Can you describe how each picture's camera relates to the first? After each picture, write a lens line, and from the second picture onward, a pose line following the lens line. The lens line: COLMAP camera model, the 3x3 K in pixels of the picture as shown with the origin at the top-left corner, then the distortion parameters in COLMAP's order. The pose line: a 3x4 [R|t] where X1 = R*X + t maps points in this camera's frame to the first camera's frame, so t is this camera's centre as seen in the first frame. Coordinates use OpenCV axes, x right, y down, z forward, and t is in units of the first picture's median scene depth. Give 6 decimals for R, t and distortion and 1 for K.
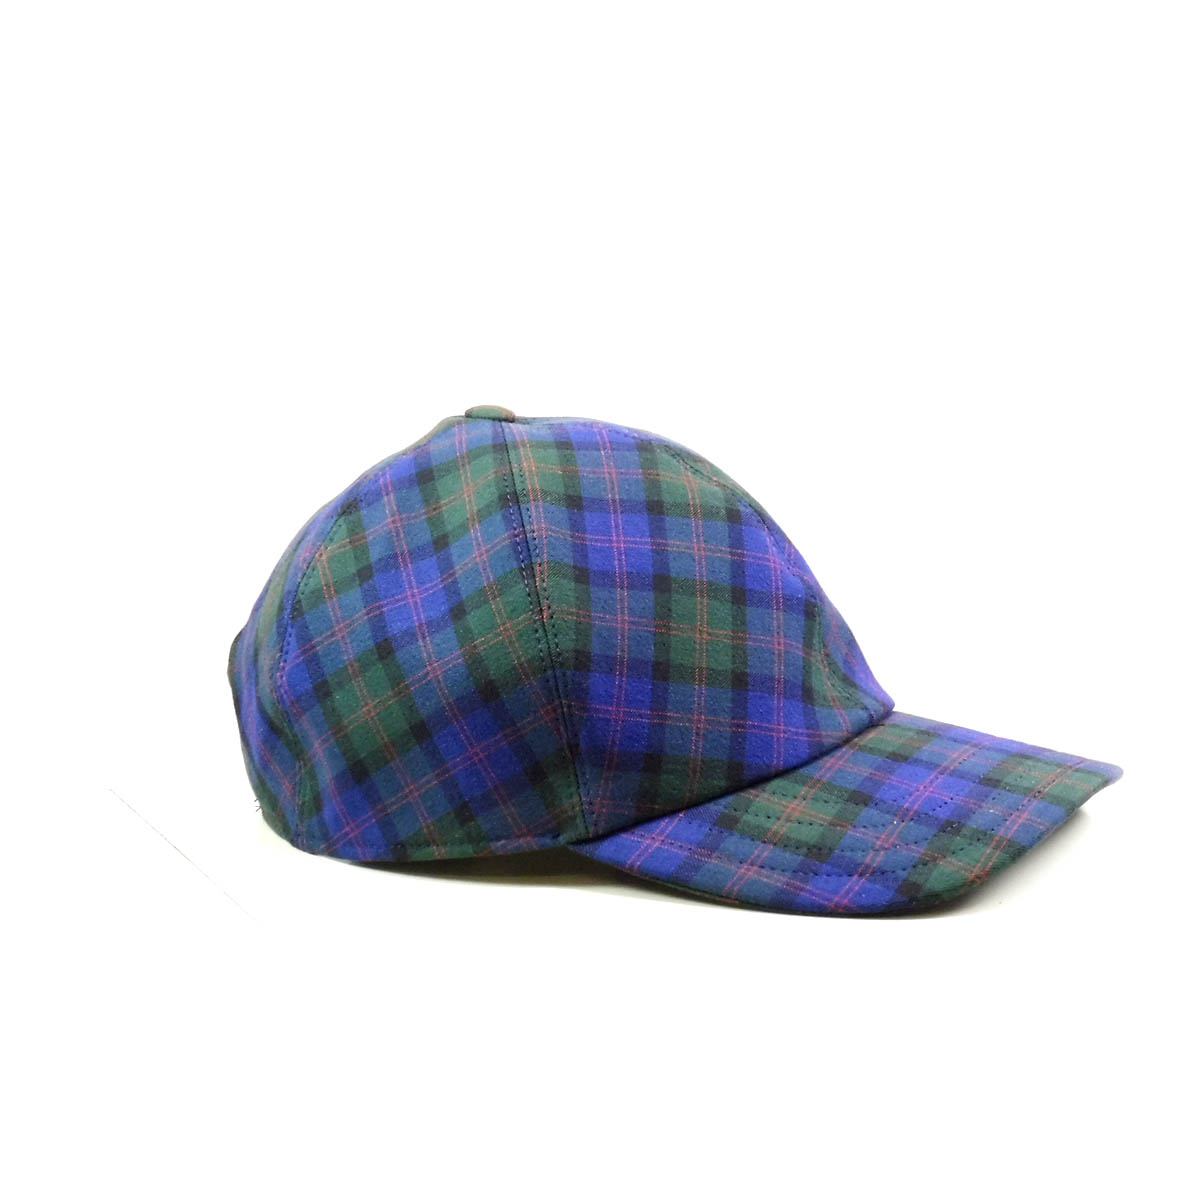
lens RADIAL K [[3721.6, 0, 600.0], [0, 3721.6, 600.0], [0, 0, 1]] dist [0.675784, -1.095184]
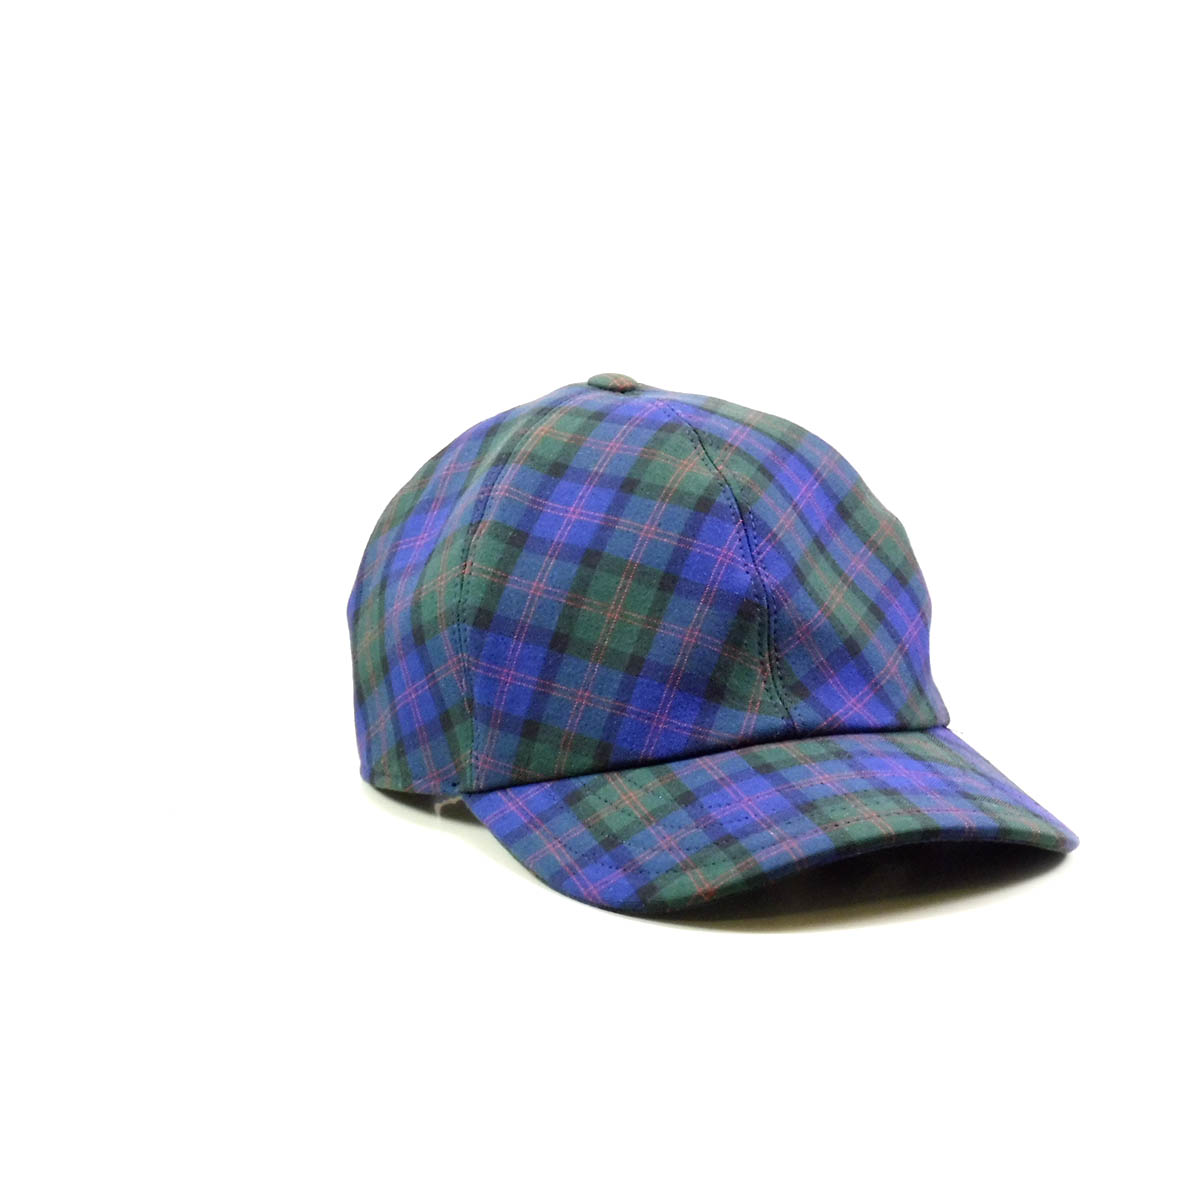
lens RADIAL K [[3721.6, 0, 600.0], [0, 3721.6, 600.0], [0, 0, 1]] dist [0.675784, -1.095184]
pose [[0.767201, 0.142601, -0.625354, 0.652051], [-0.138698, 0.988789, 0.055319, -0.049551], [0.626232, 0.044295, 0.778378, 0.215802]]
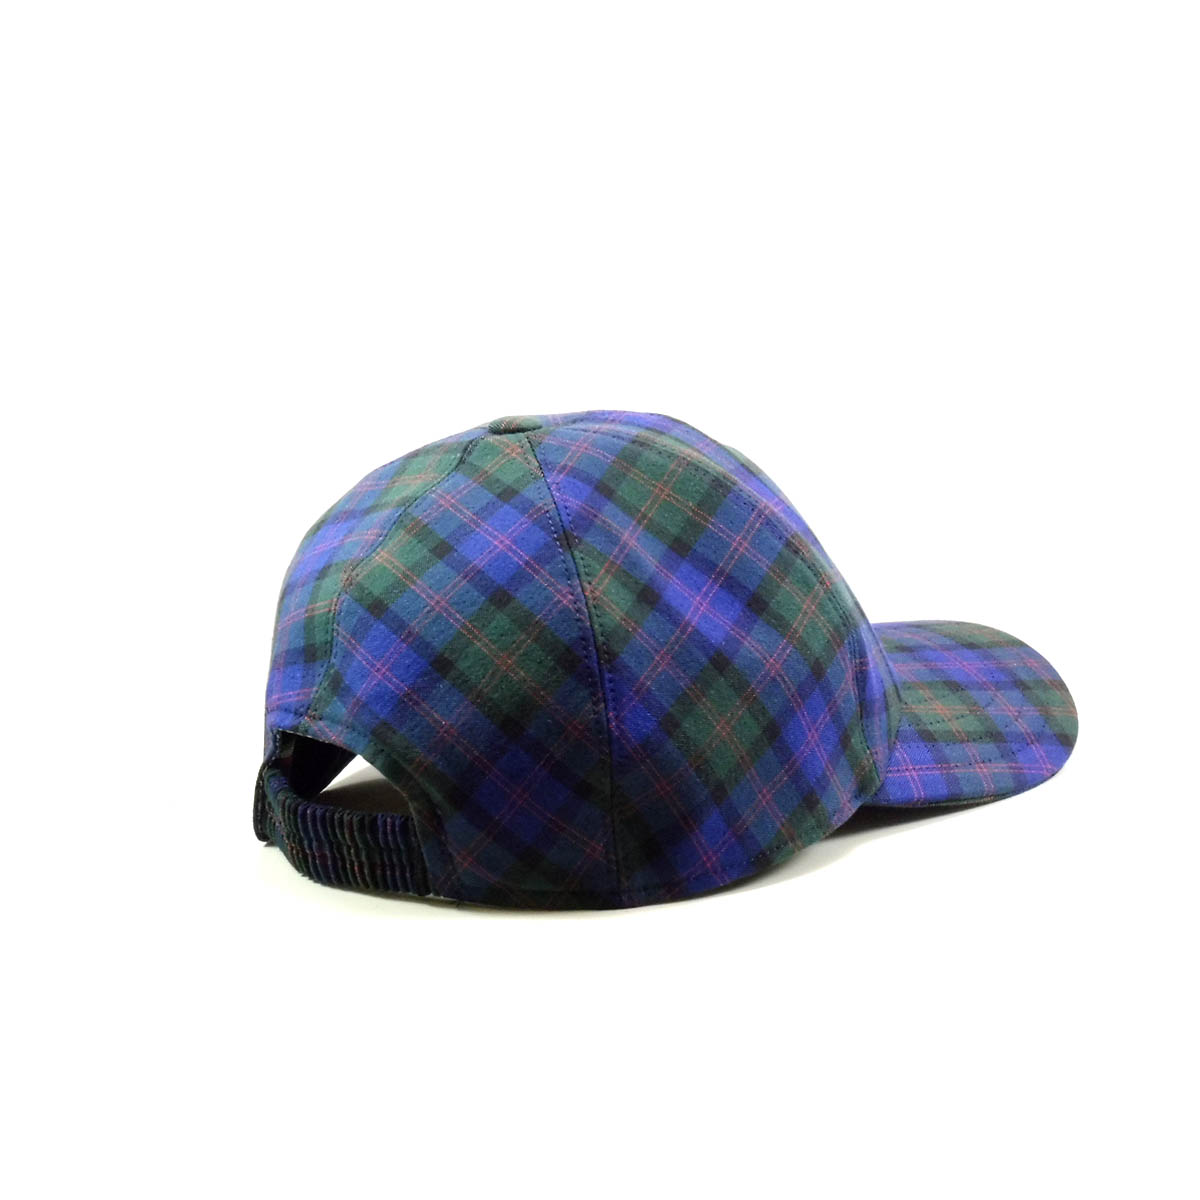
lens RADIAL K [[3721.6, 0, 600.0], [0, 3721.6, 600.0], [0, 0, 1]] dist [0.675784, -1.095184]
pose [[0.400017, -0.218917, 0.889978, -0.916385], [0.208322, 0.967354, 0.144316, -0.146136], [-0.892518, 0.127673, 0.432564, 0.613696]]
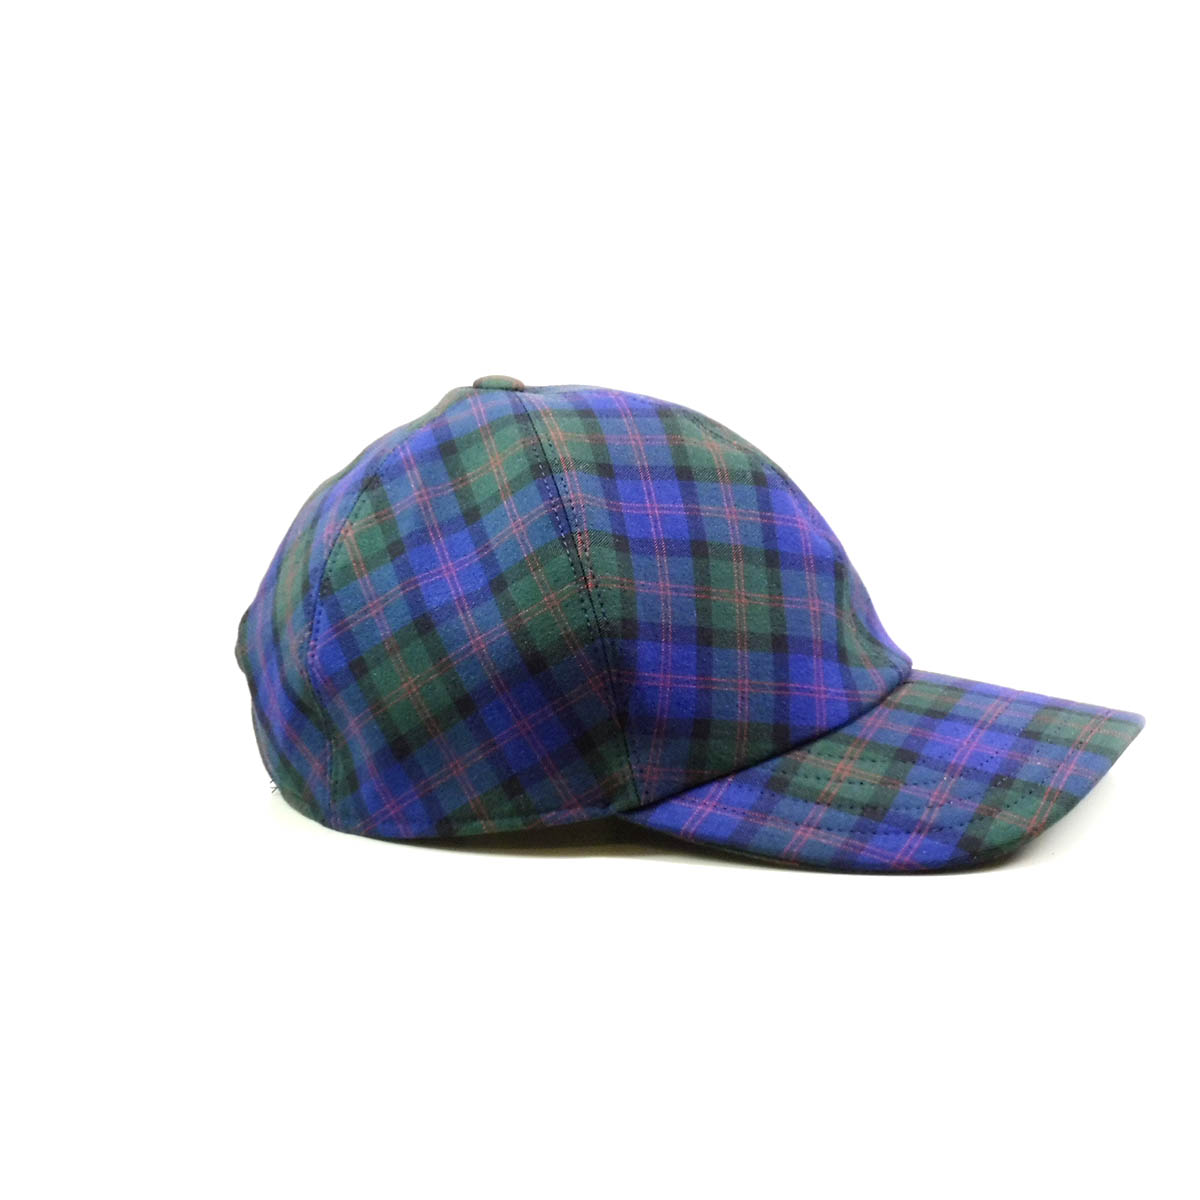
lens RADIAL K [[3721.6, 0, 600.0], [0, 3721.6, 600.0], [0, 0, 1]] dist [0.675784, -1.095184]
pose [[0.993971, -0.034117, 0.104201, -0.114409], [0.033092, 0.999386, 0.011546, -0.003168], [-0.104530, -0.008028, 0.994489, 0.008877]]
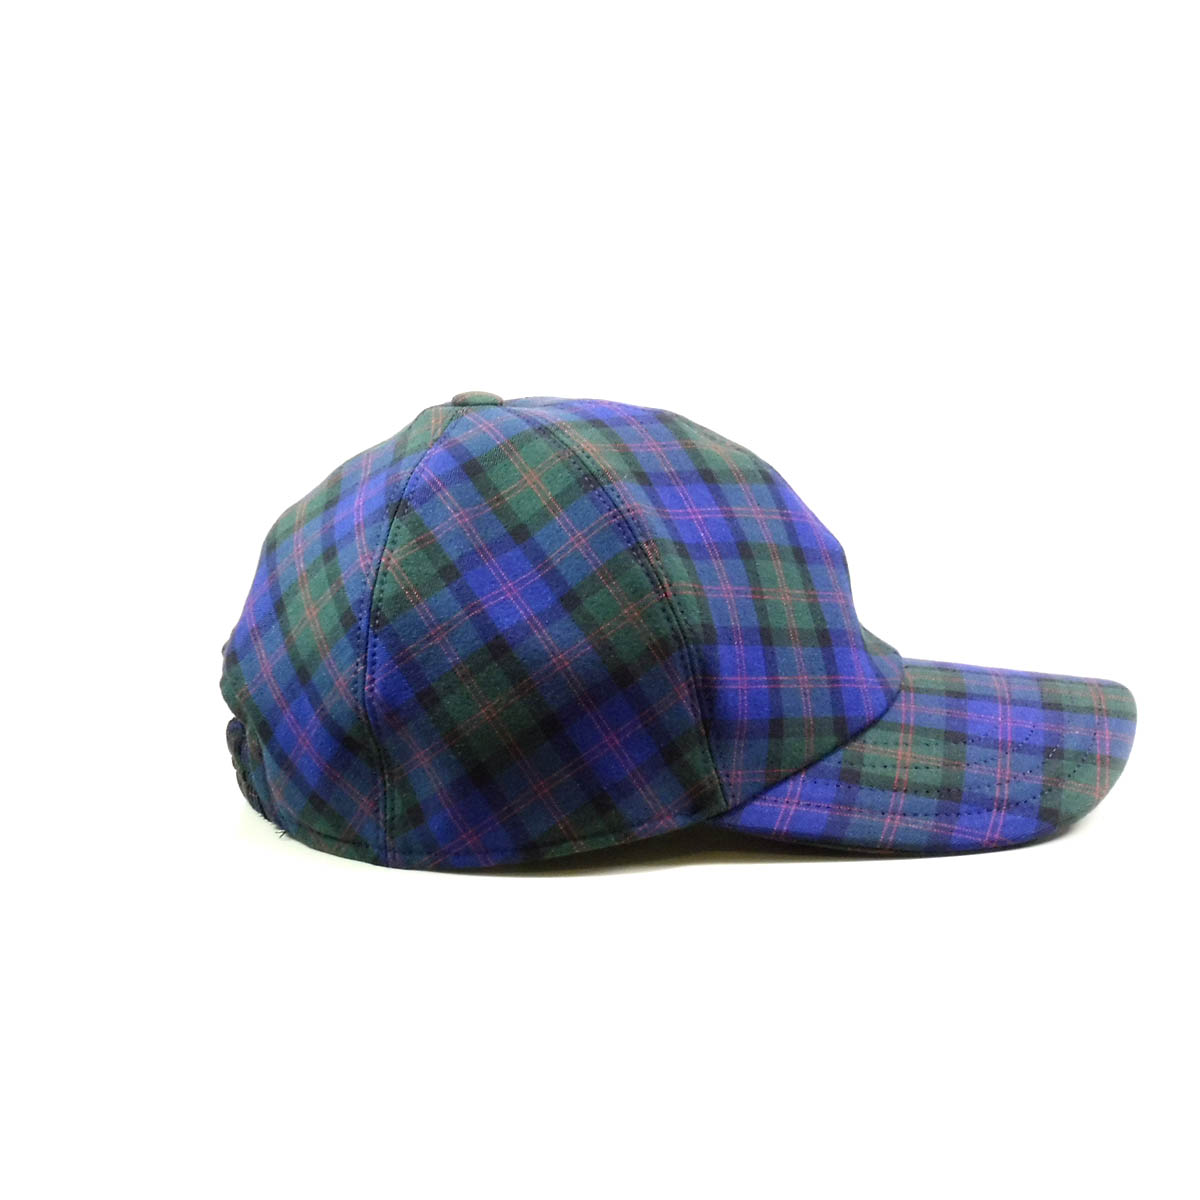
lens RADIAL K [[3721.6, 0, 600.0], [0, 3721.6, 600.0], [0, 0, 1]] dist [0.675784, -1.095184]
pose [[0.896504, -0.109409, 0.429314, -0.450258], [0.105869, 0.993859, 0.032201, -0.027495], [-0.430200, 0.016582, 0.902581, 0.111963]]
